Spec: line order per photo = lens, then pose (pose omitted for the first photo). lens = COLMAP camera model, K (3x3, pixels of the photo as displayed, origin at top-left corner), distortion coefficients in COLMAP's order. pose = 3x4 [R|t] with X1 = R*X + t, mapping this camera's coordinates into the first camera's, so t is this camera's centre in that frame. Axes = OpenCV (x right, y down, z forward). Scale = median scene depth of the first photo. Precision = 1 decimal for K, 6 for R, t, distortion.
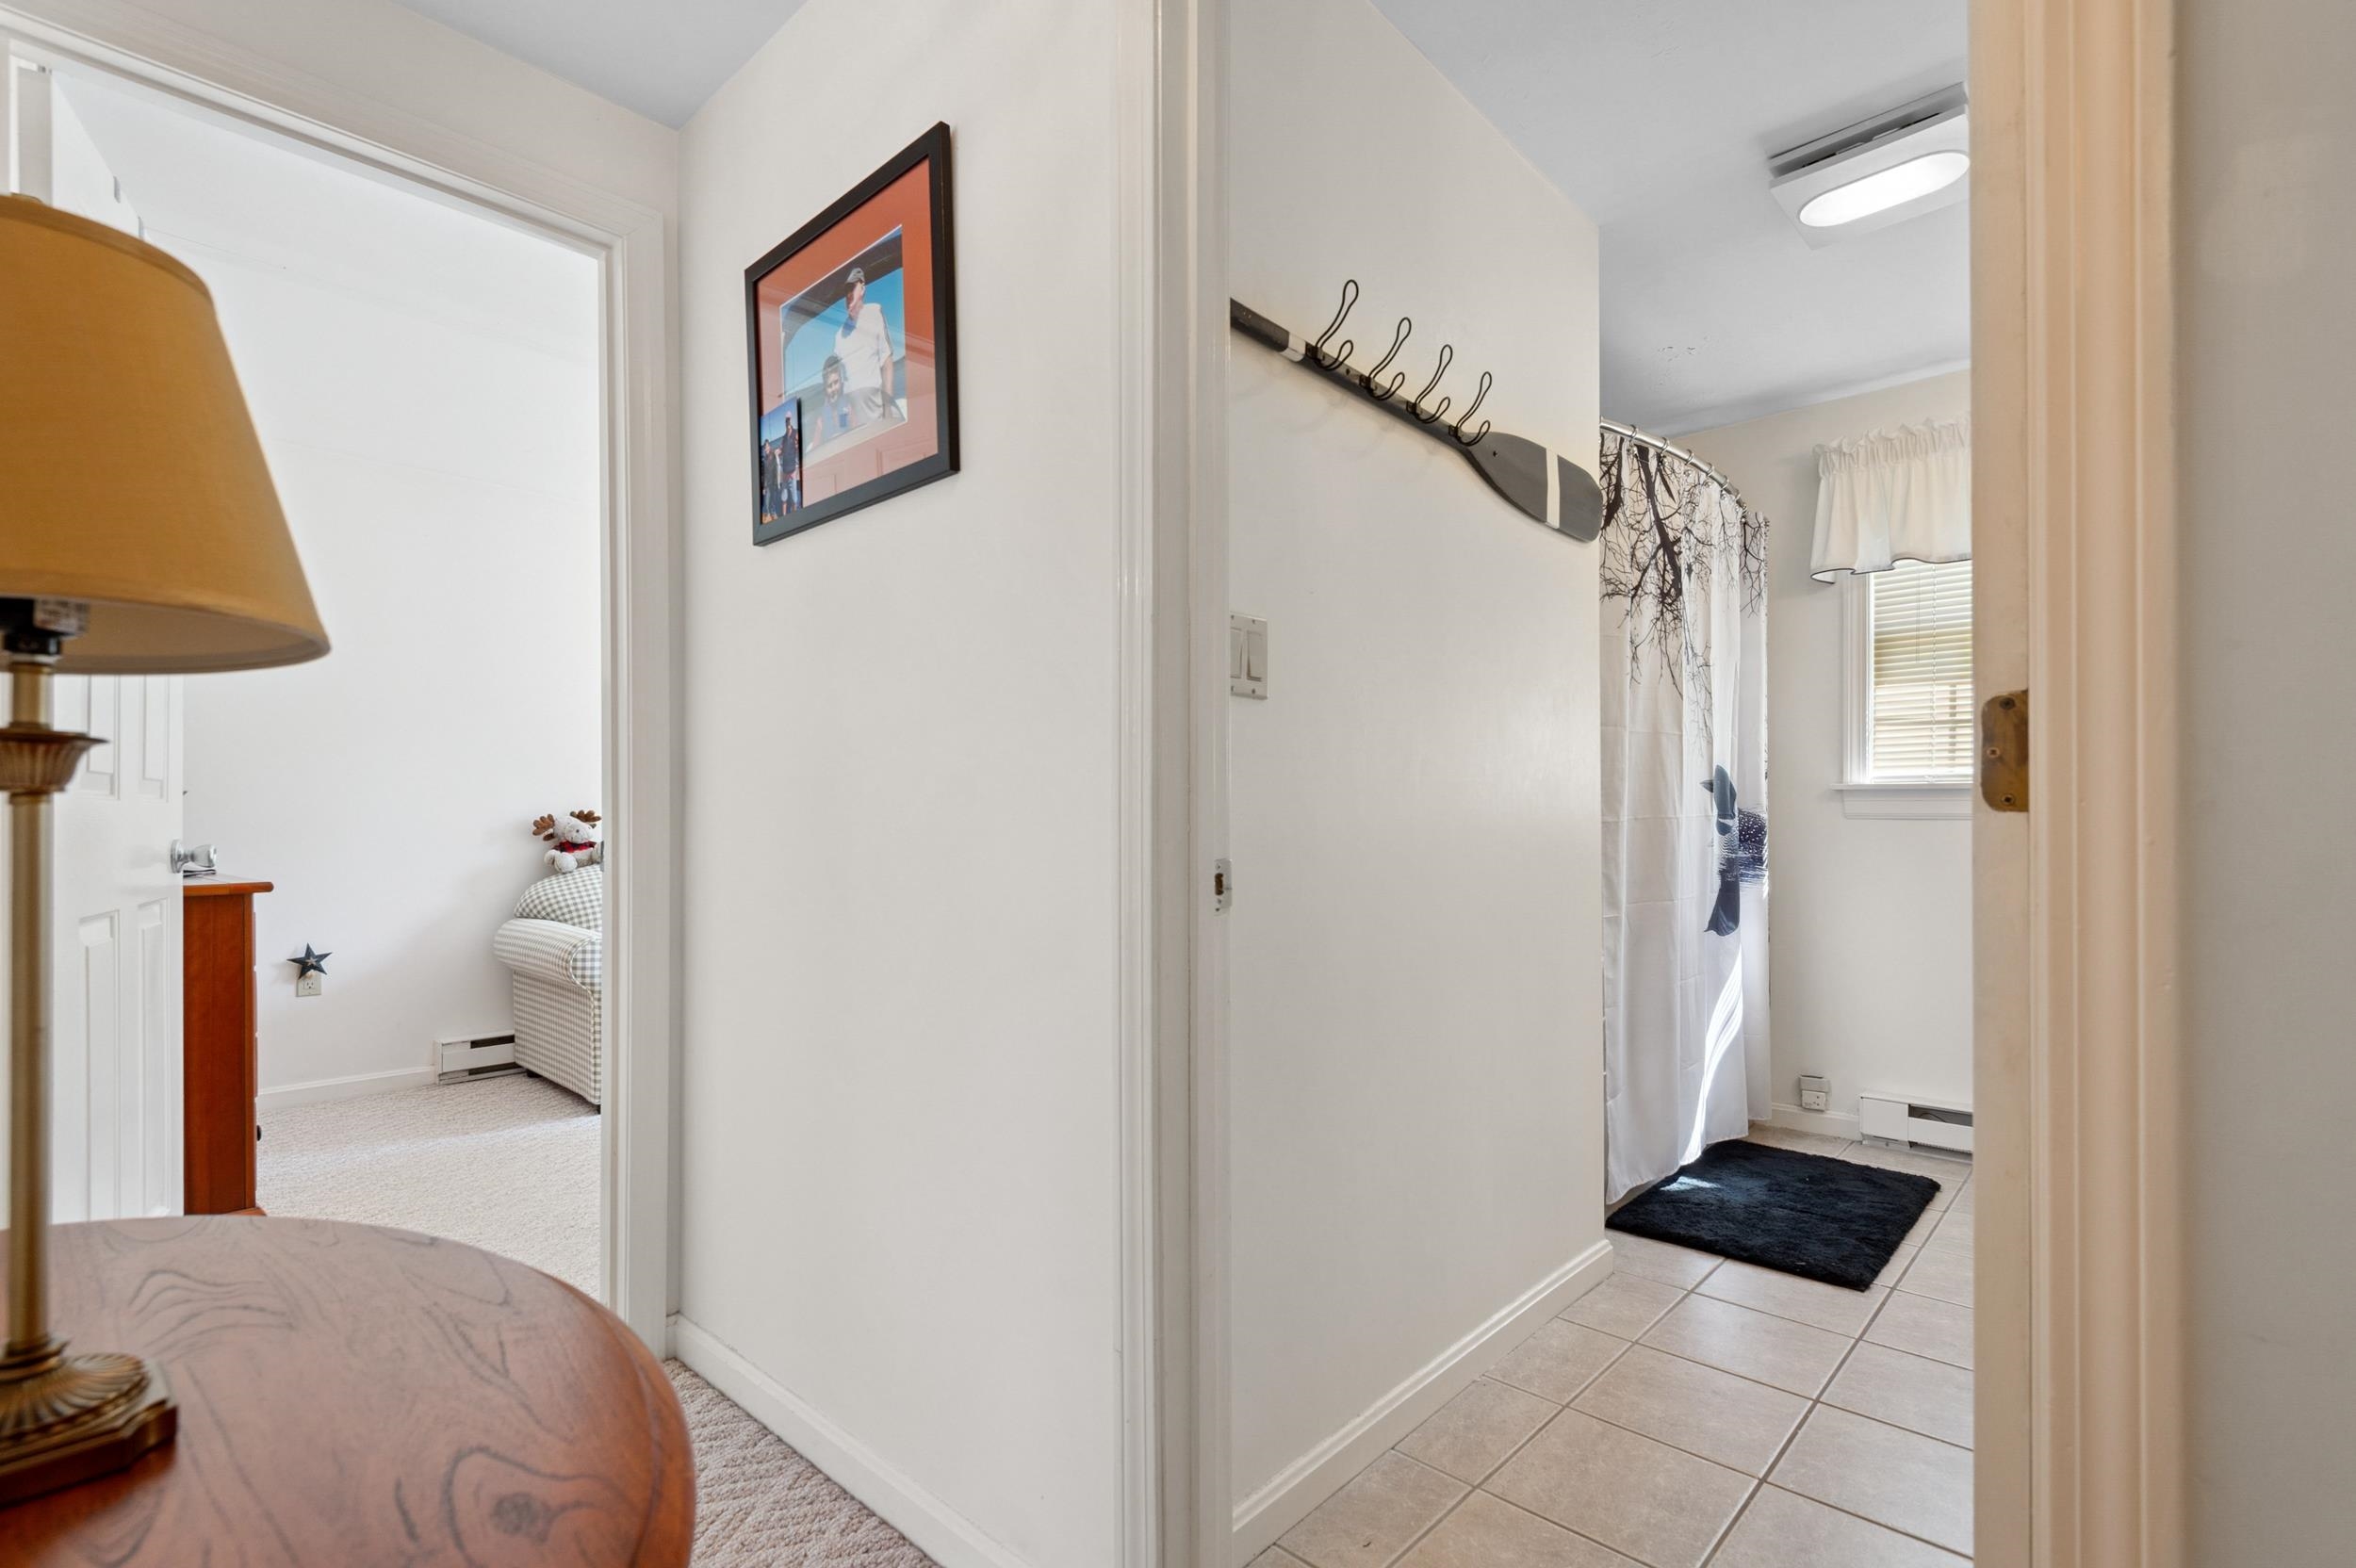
lens RADIAL K [[1100.5, 0, 1178.2], [0, 1100.5, 820.1], [0, 0, 1]] dist [0.019601, -0.012793]
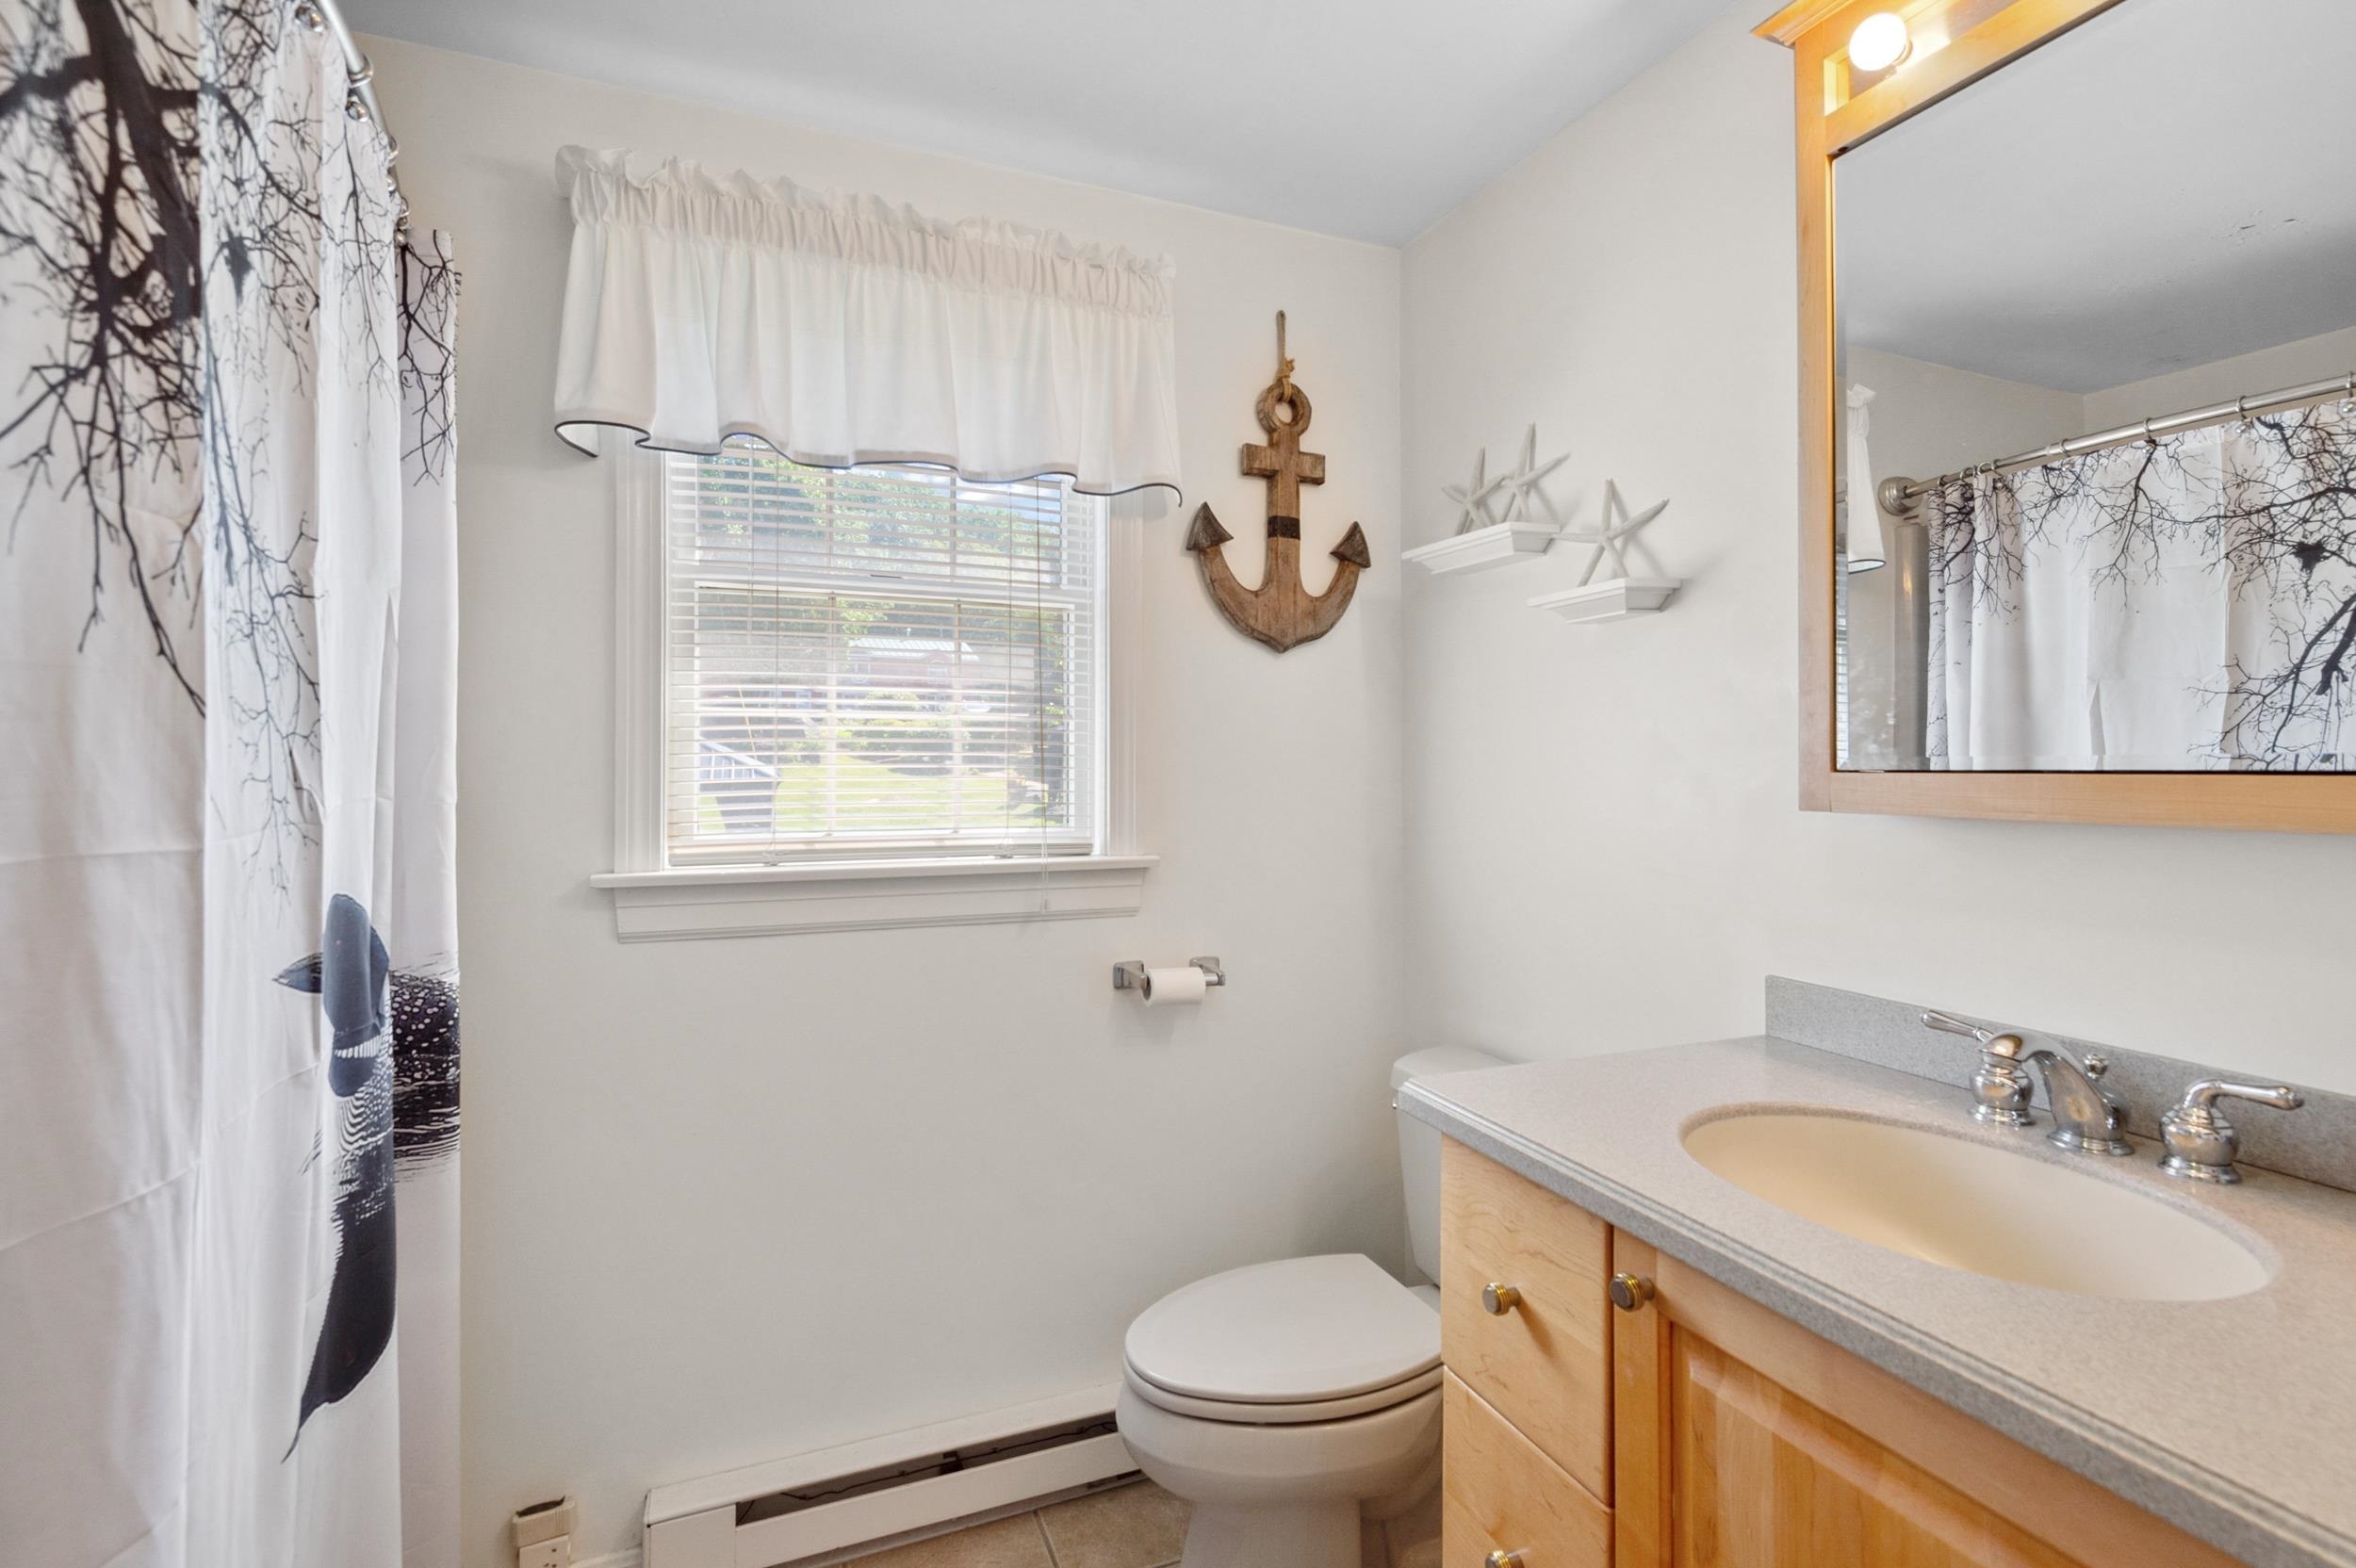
lens RADIAL K [[1100.5, 0, 1171.7], [0, 1100.5, 758.5], [0, 0, 1]] dist [0.019601, -0.012793]
pose [[0.428706, 0.004485, 0.903433, 0.291827], [-0.008126, 0.999966, -0.001108, -0.092400], [-0.903407, -0.006867, 0.428728, 0.623508]]
